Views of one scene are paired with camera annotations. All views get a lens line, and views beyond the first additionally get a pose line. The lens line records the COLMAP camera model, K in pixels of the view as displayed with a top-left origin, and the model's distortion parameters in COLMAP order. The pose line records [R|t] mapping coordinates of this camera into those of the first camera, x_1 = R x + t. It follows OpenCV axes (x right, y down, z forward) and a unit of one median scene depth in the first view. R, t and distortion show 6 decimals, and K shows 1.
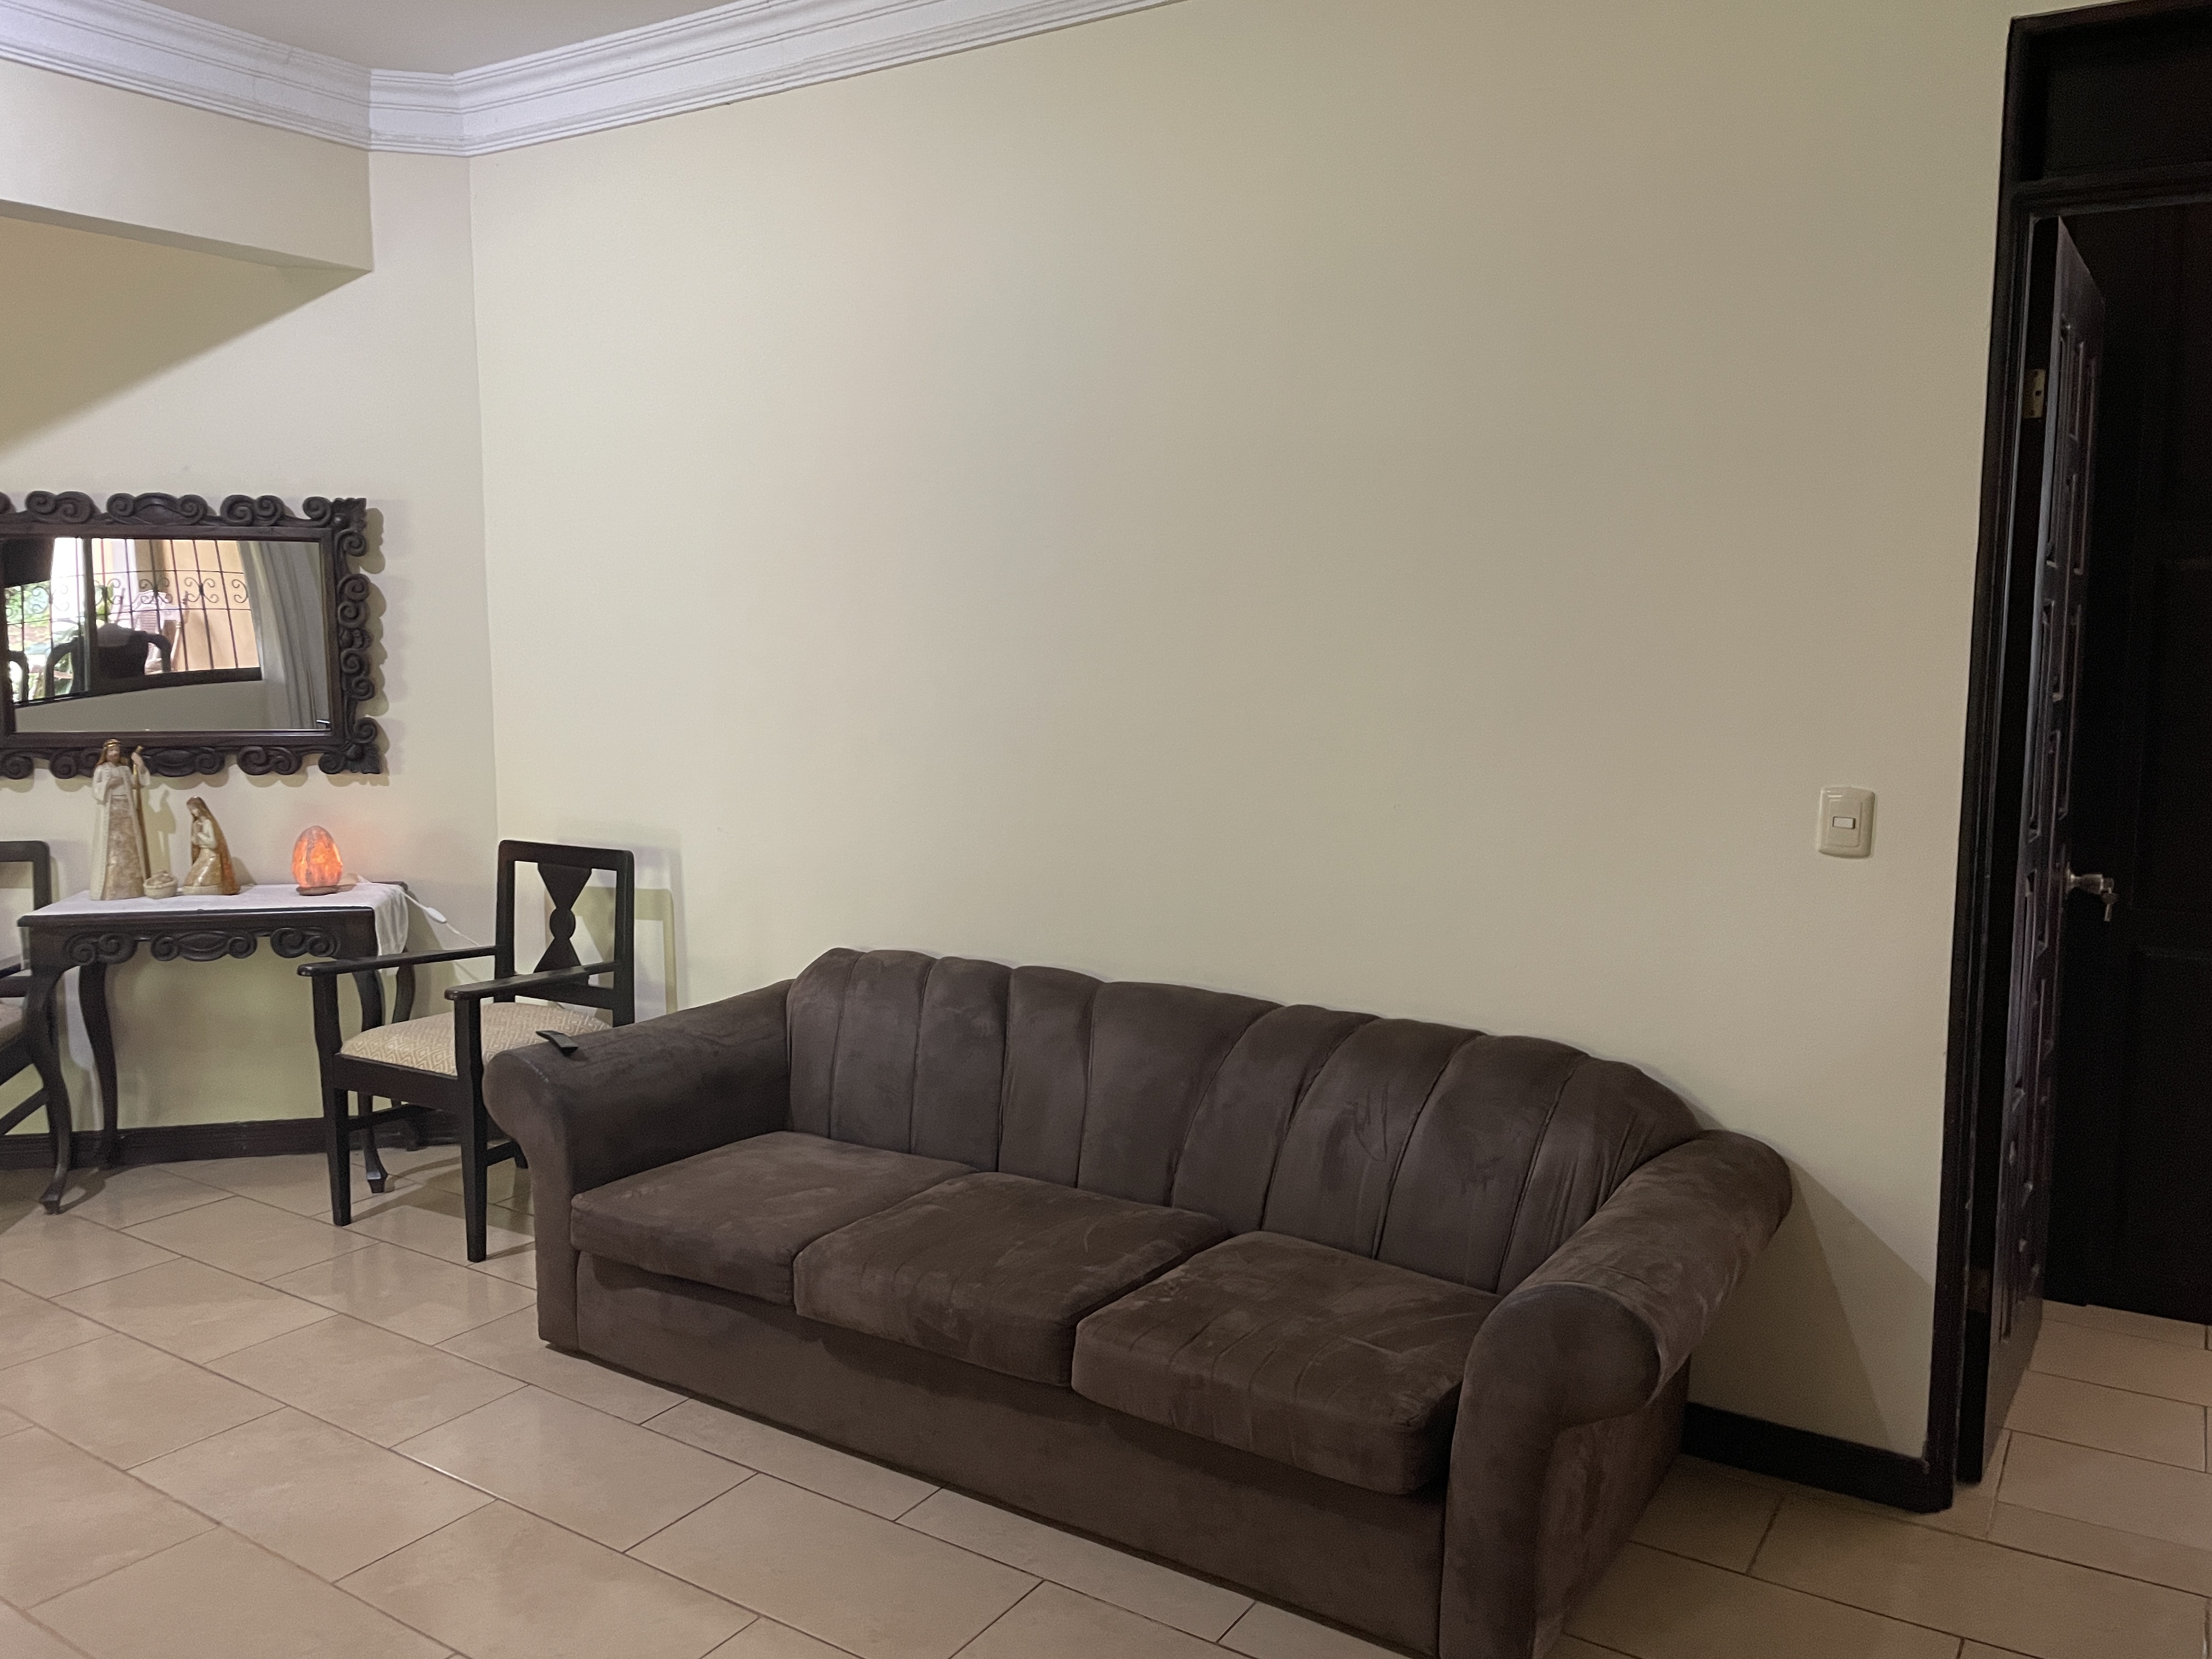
lens RADIAL K [[1707.4, 0, 1116.6], [0, 1707.4, 808.6], [0, 0, 1]] dist [0.011474, -0.006401]
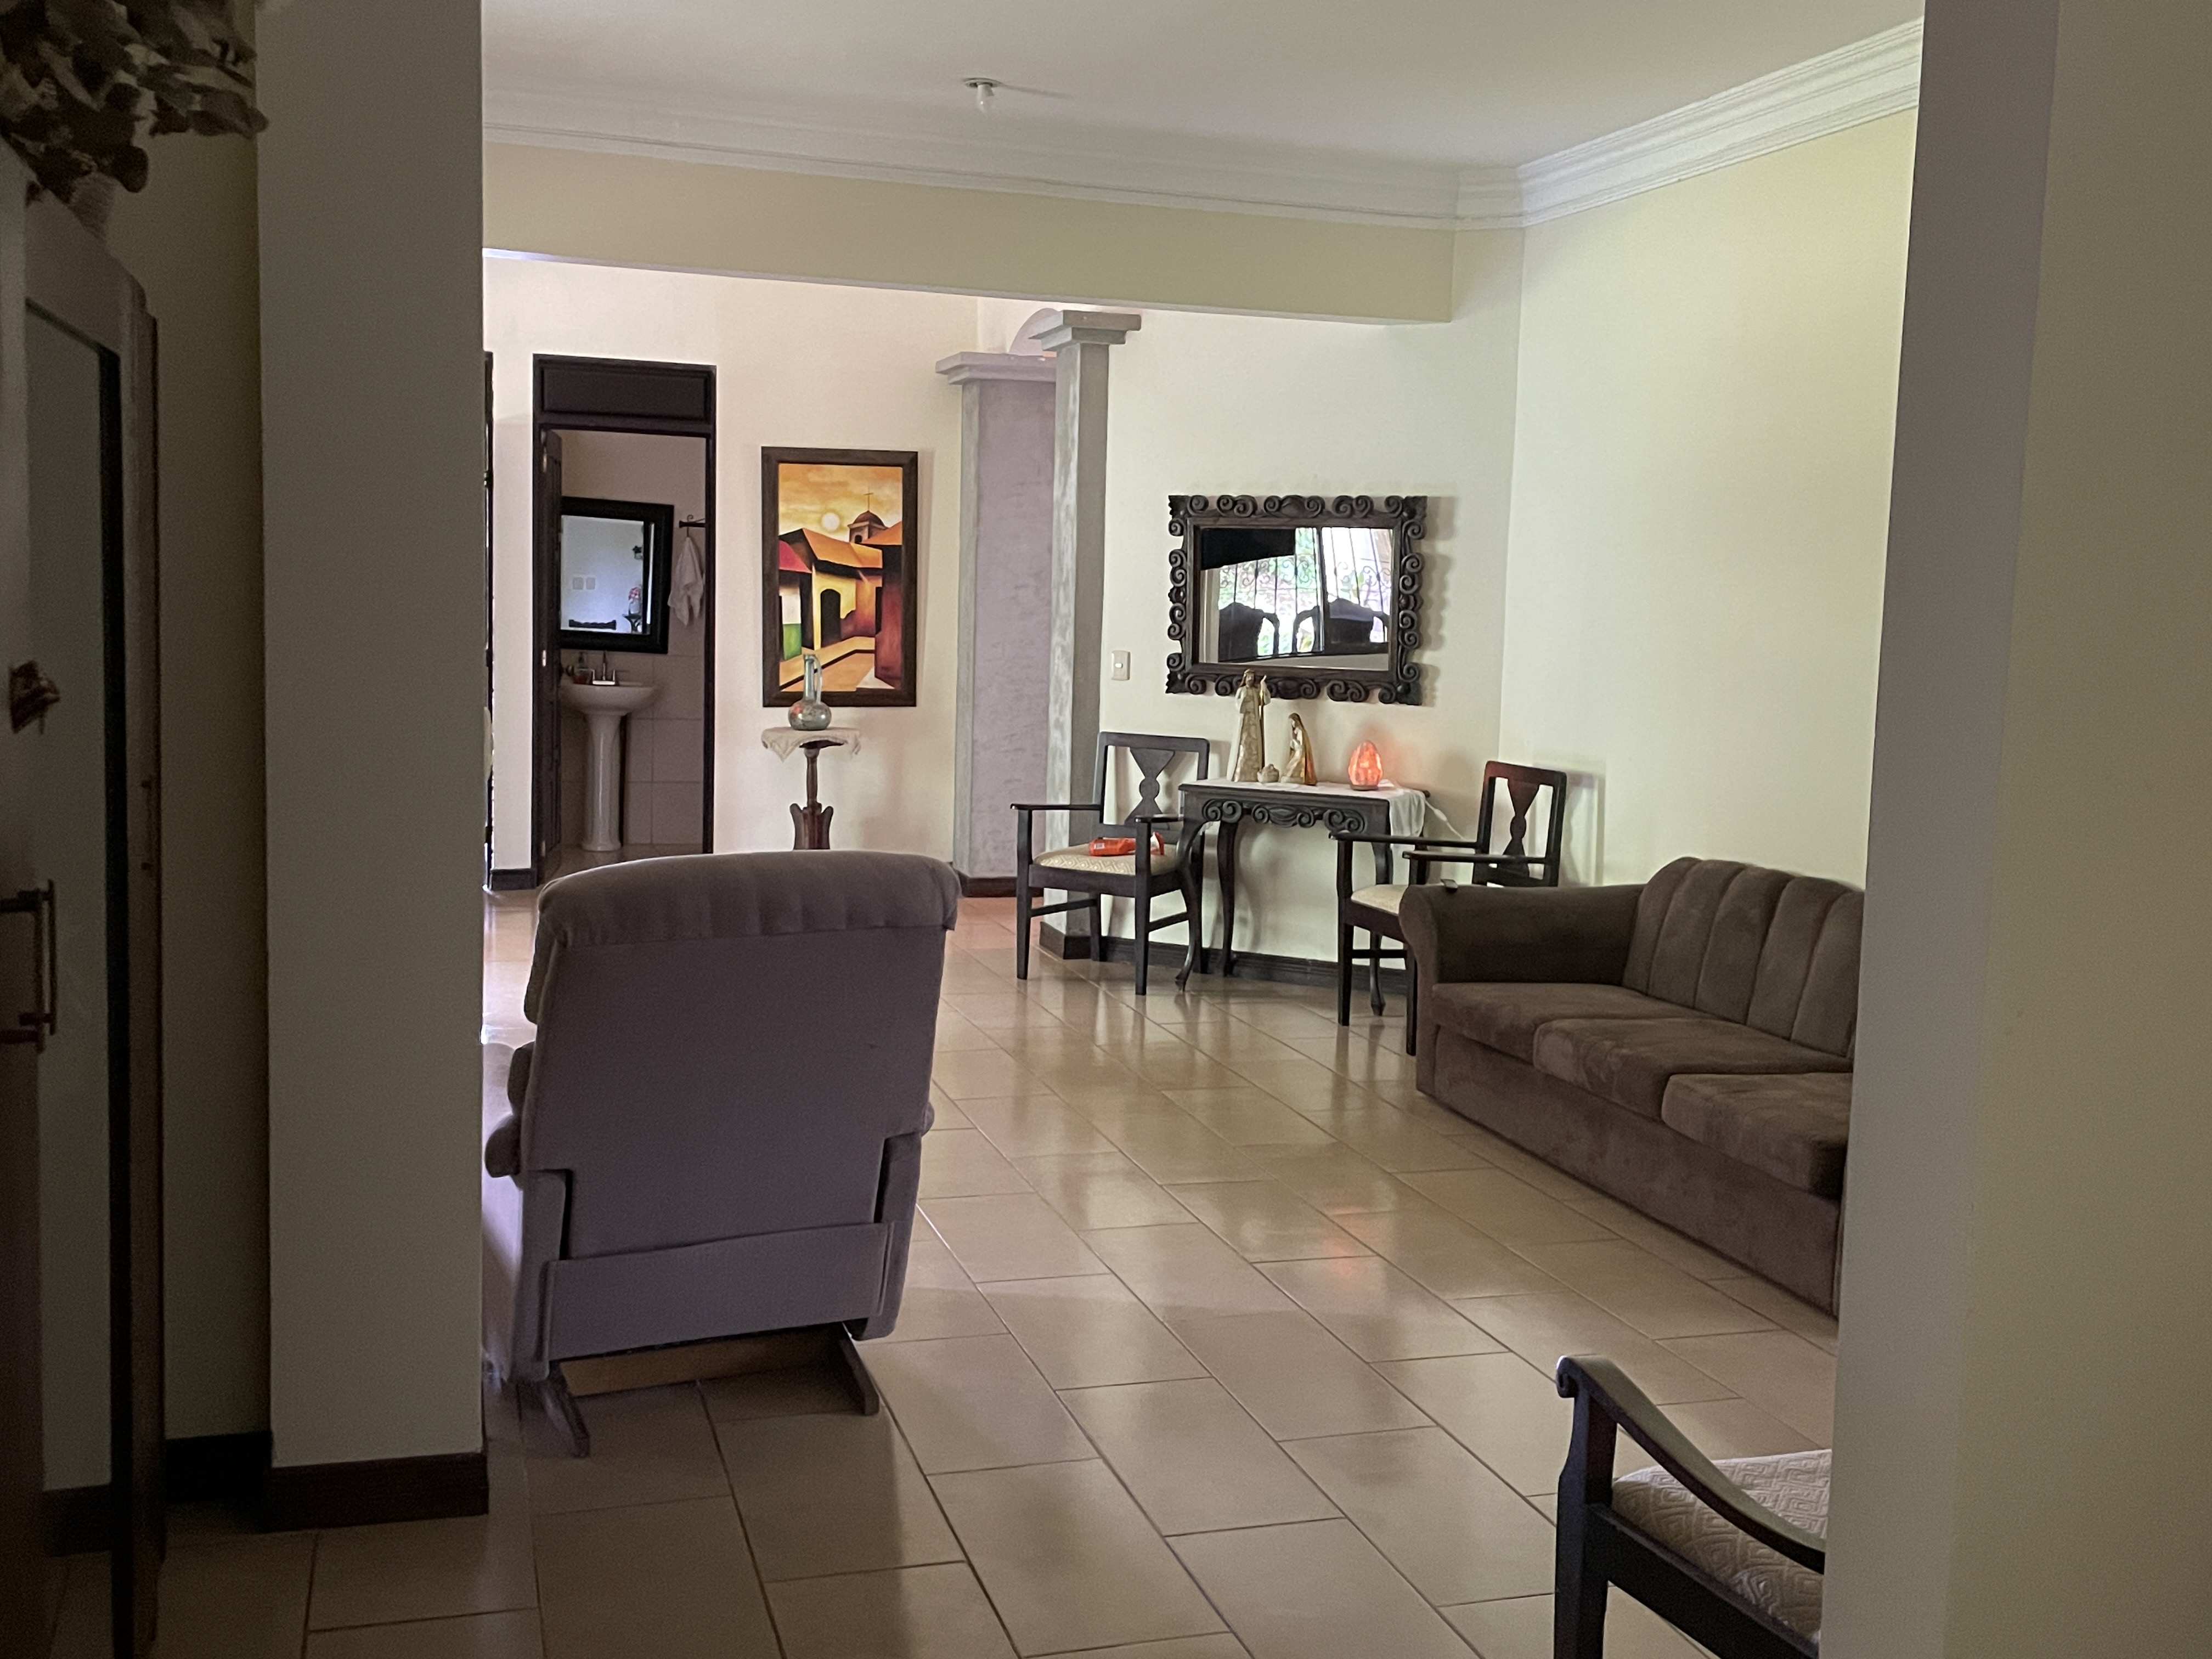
lens RADIAL K [[2133.0, 0, 1105.7], [0, 2133.0, 829.5], [0, 0, 1]] dist [0.020797, 0.000000]
pose [[0.770699, 0.091480, -0.630598, 0.442518], [-0.095417, 0.995051, 0.027735, 0.053521], [0.630014, 0.038794, 0.775614, -0.433108]]
